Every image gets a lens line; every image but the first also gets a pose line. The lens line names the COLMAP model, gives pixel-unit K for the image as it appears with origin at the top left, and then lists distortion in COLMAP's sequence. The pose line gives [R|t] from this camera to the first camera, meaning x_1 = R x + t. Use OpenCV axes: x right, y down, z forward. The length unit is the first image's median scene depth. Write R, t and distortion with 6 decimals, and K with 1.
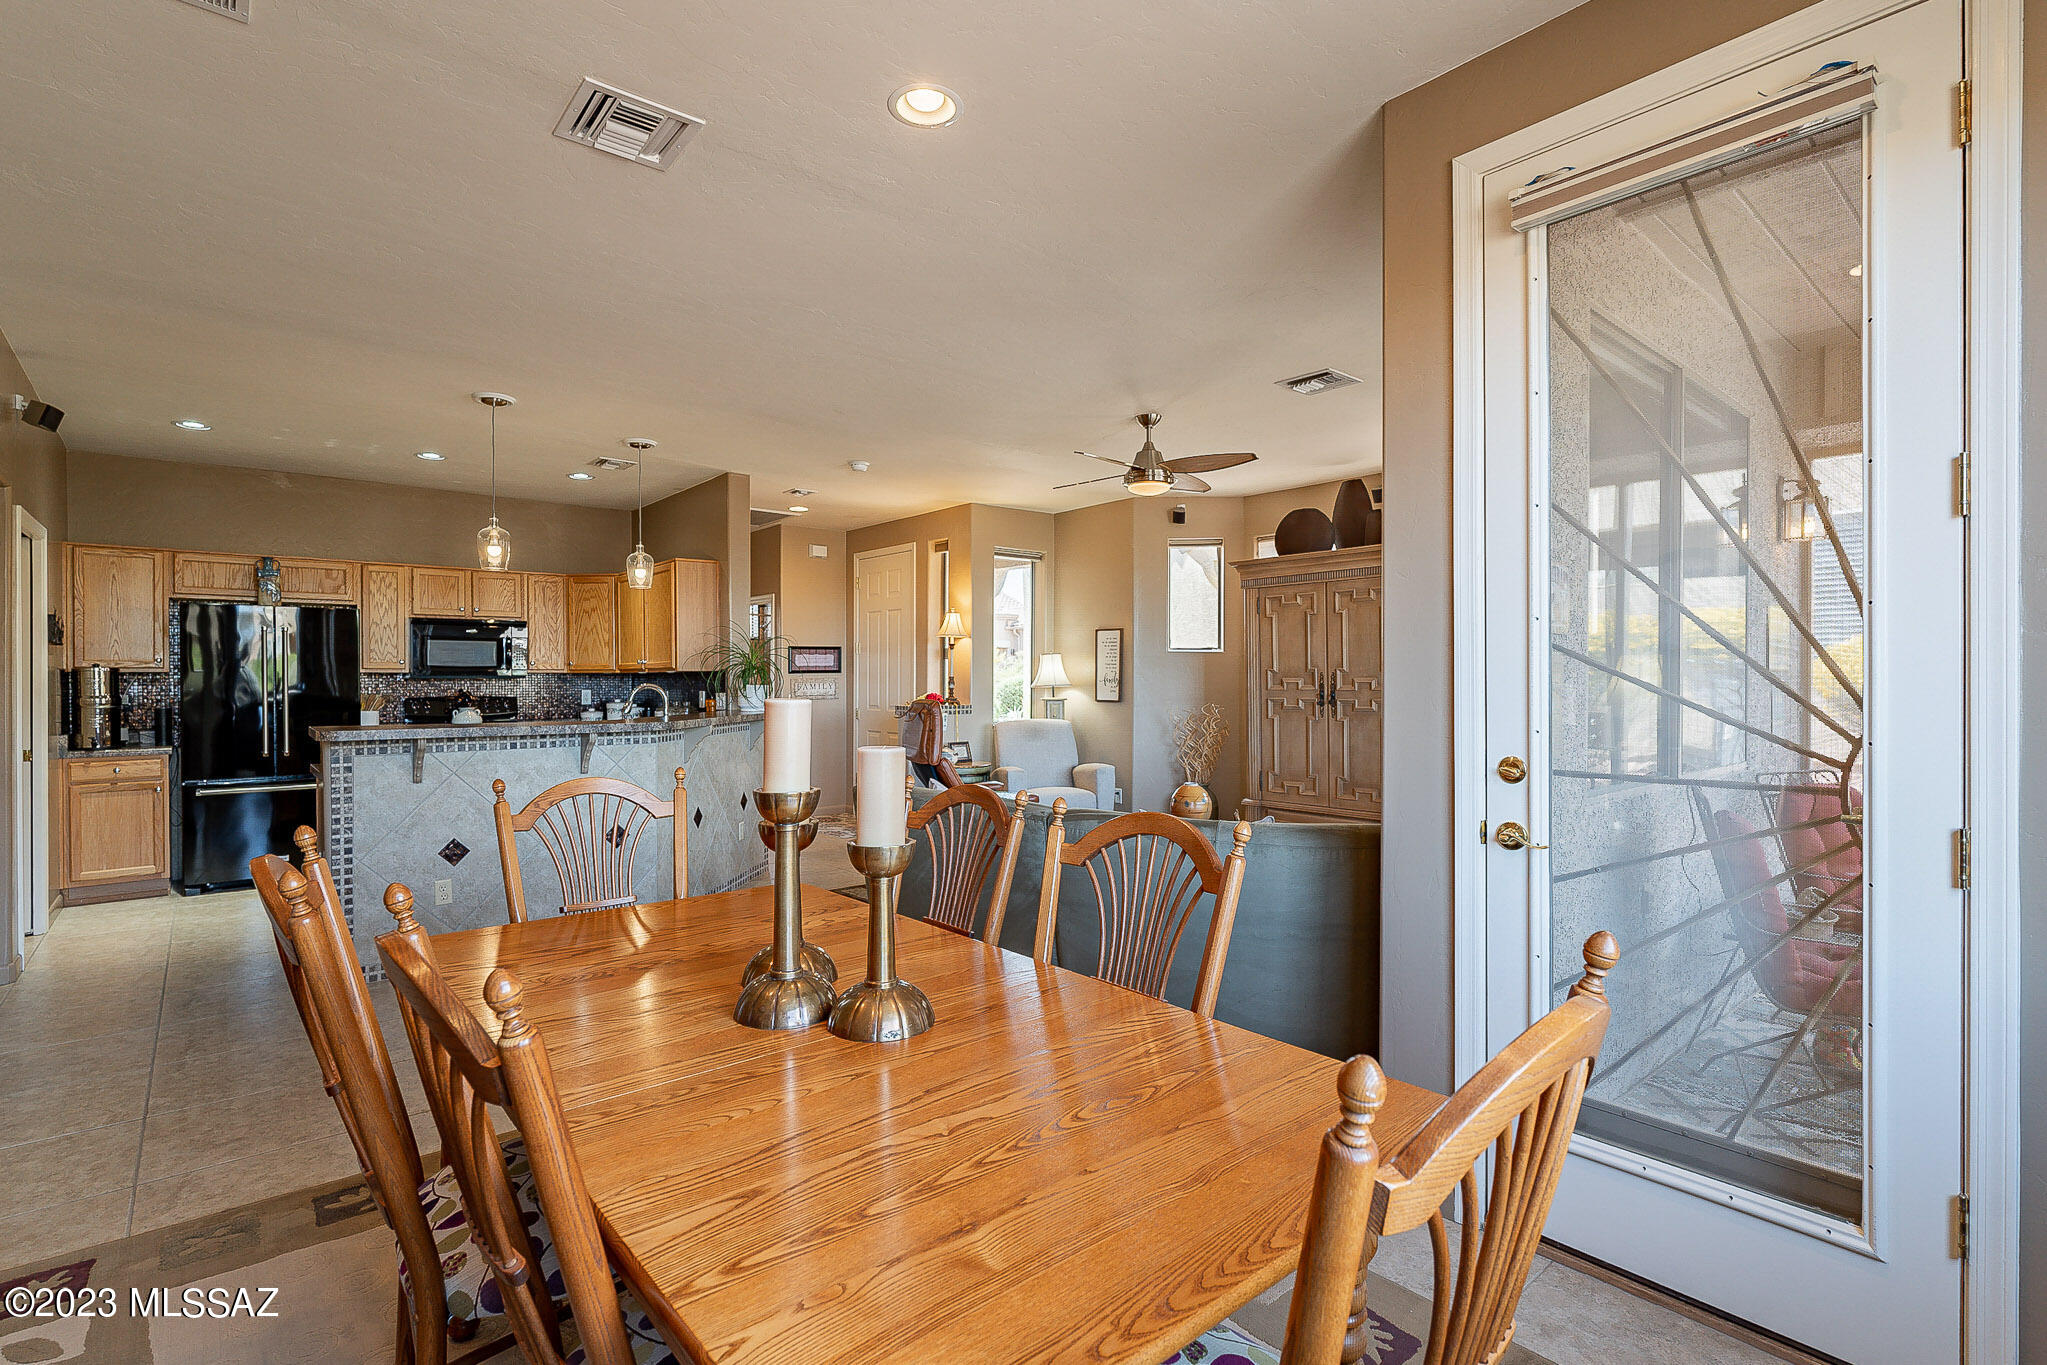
lens RADIAL K [[985.3, 0, 1031.7], [0, 985.3, 681.6], [0, 0, 1]] dist [-0.000906, -0.000310]
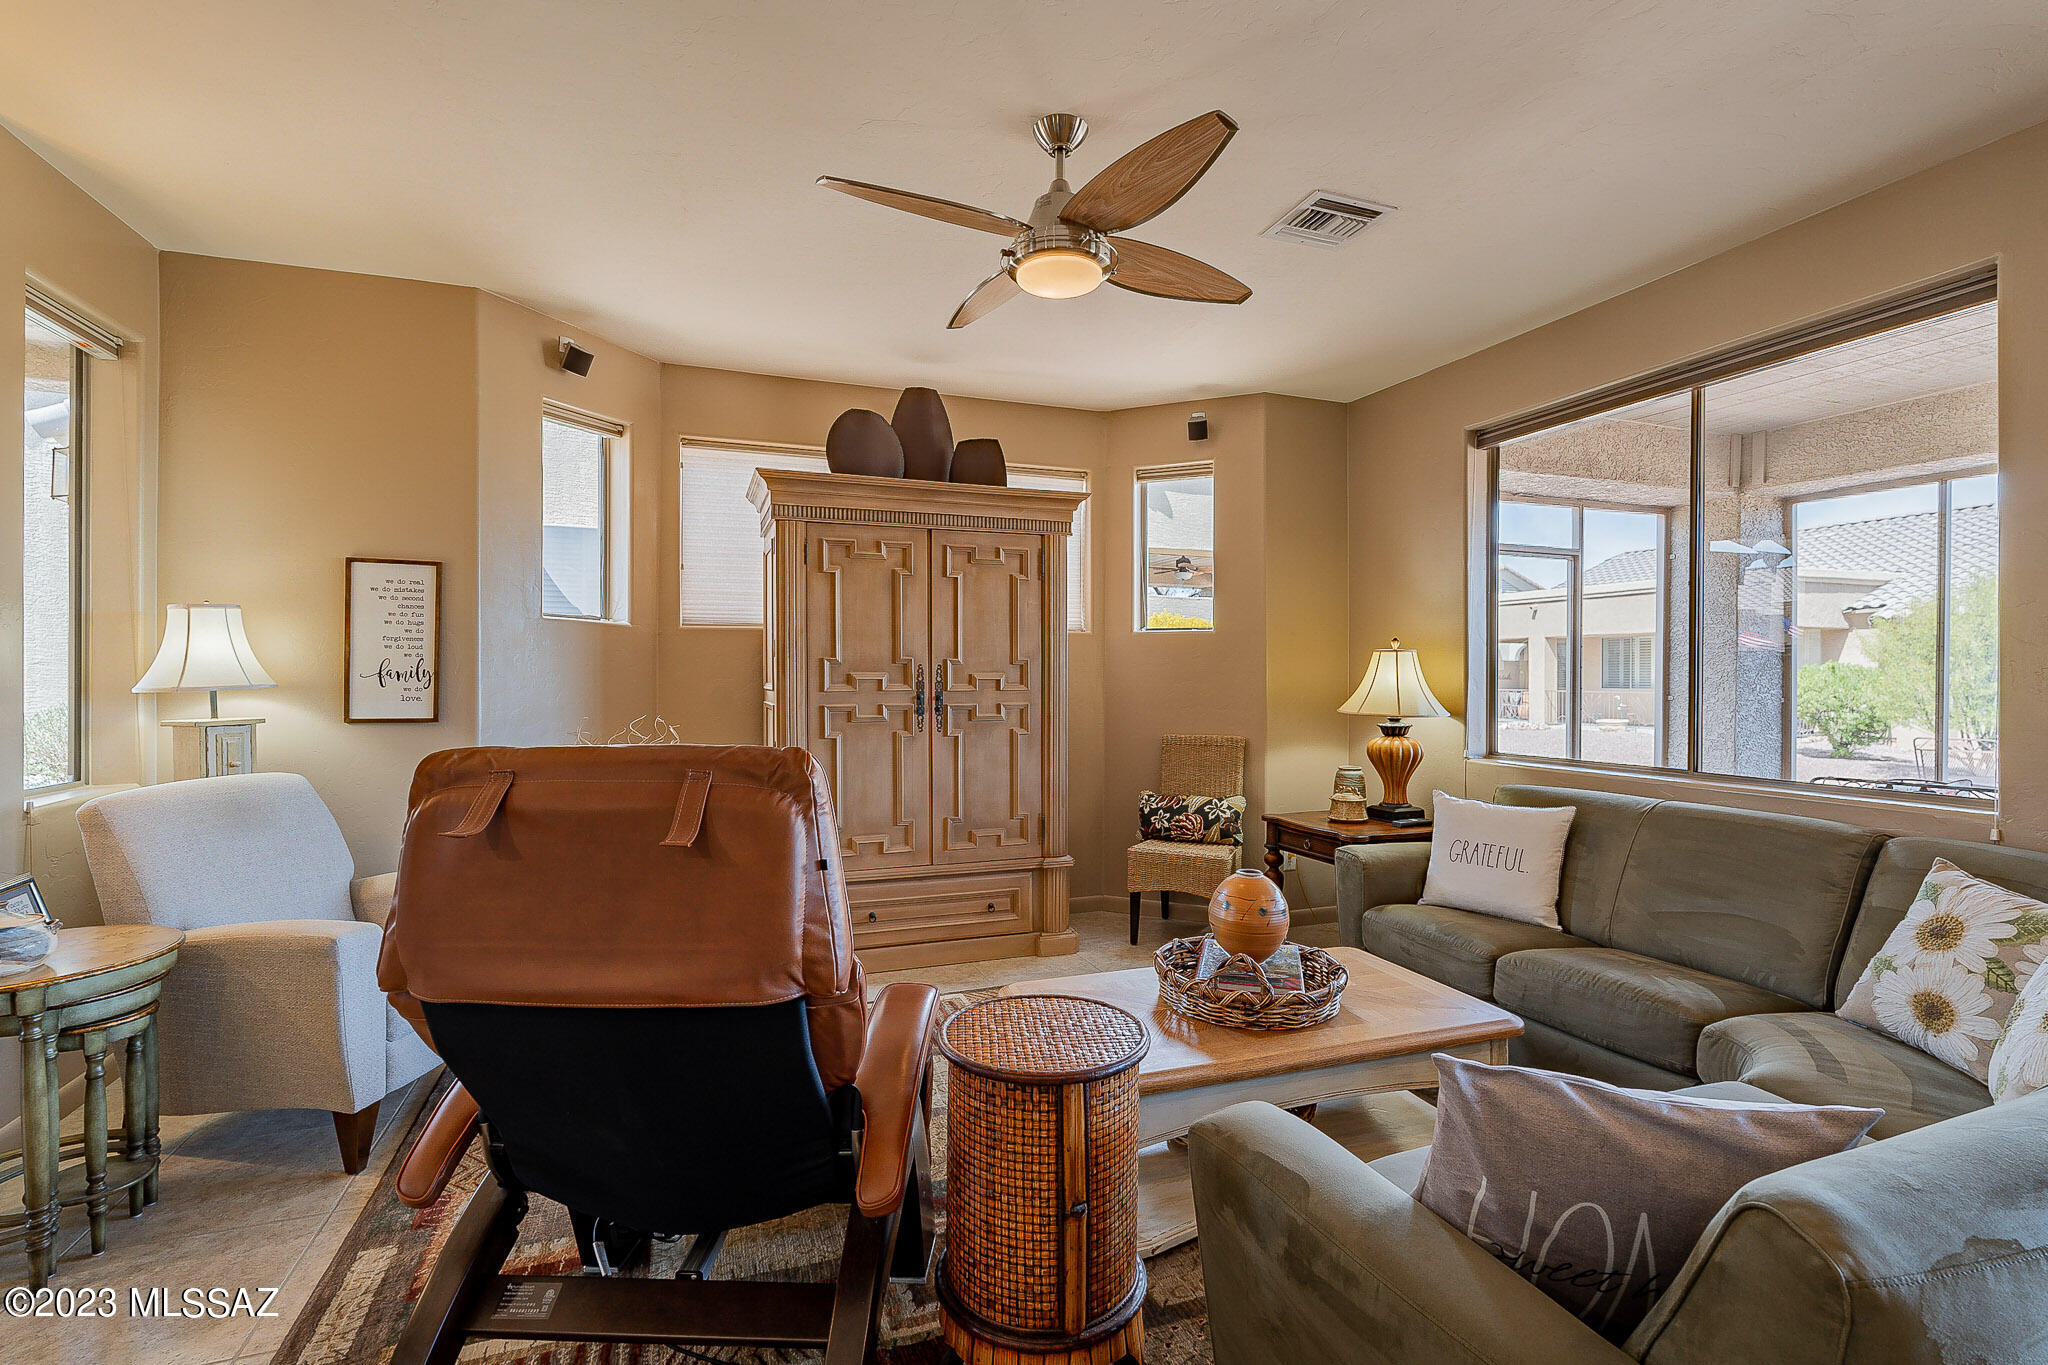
lens RADIAL K [[918.0, 0, 1013.7], [0, 918.0, 685.1], [0, 0, 1]] dist [-0.003486, -0.001055]
pose [[0.350451, -0.004944, 0.936568, -0.243007], [-0.001439, 0.999982, 0.005817, 0.000912], [-0.936580, -0.003386, 0.350438, 0.674458]]
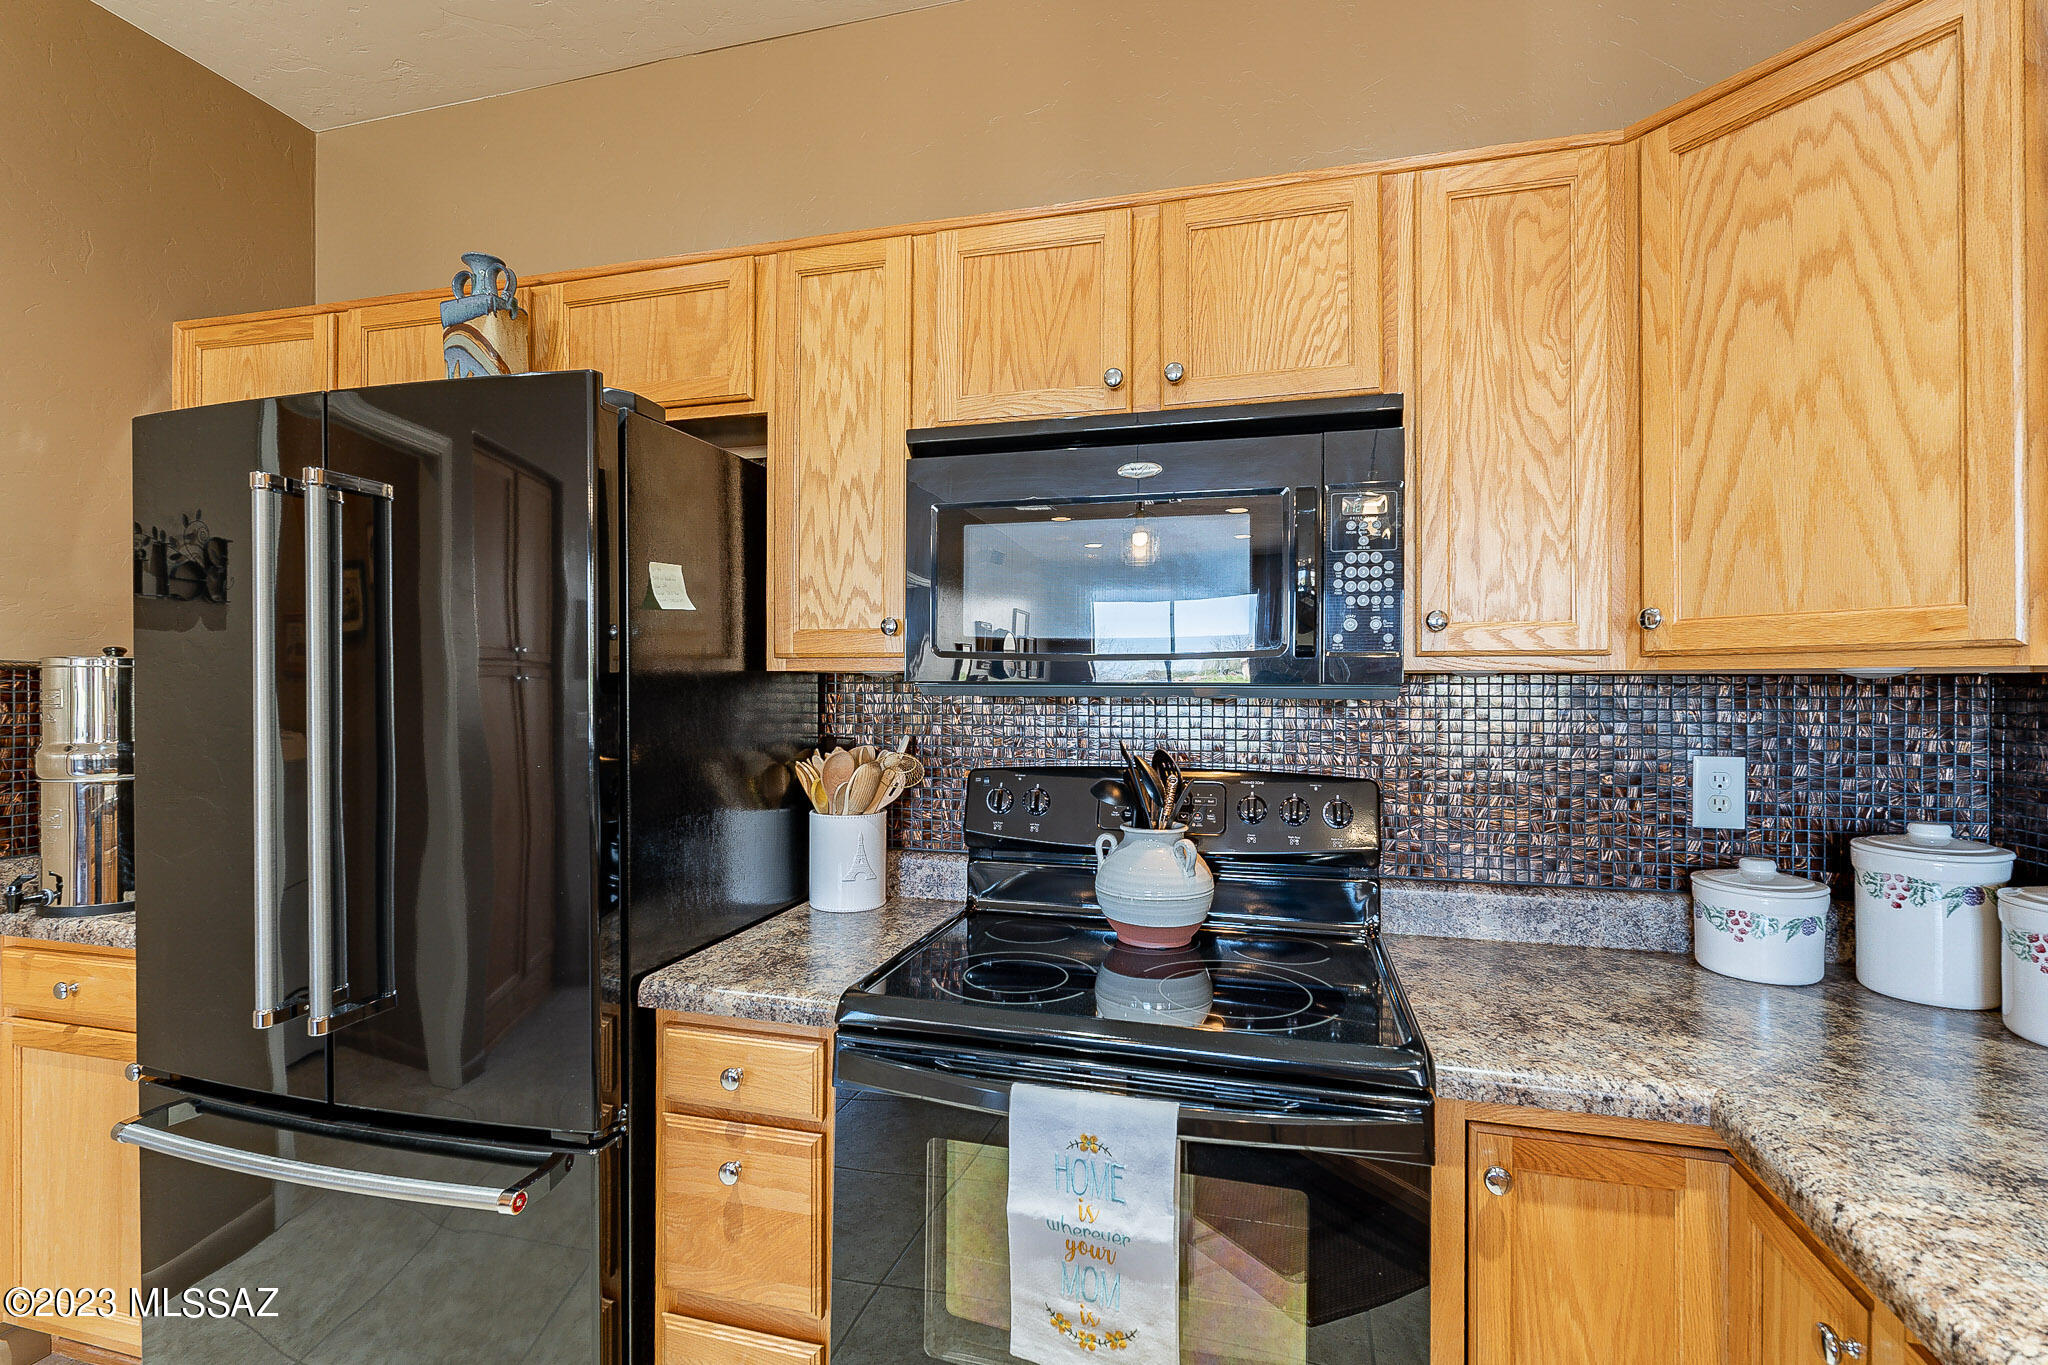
lens RADIAL K [[961.6, 0, 985.1], [0, 961.6, 678.0], [0, 0, 1]] dist [-0.000259, 0.000128]
pose [[0.557213, 0.000563, -0.830369, -0.427851], [-0.006867, 0.999969, -0.003930, -0.006496], [0.830341, 0.007892, 0.557200, 0.879874]]
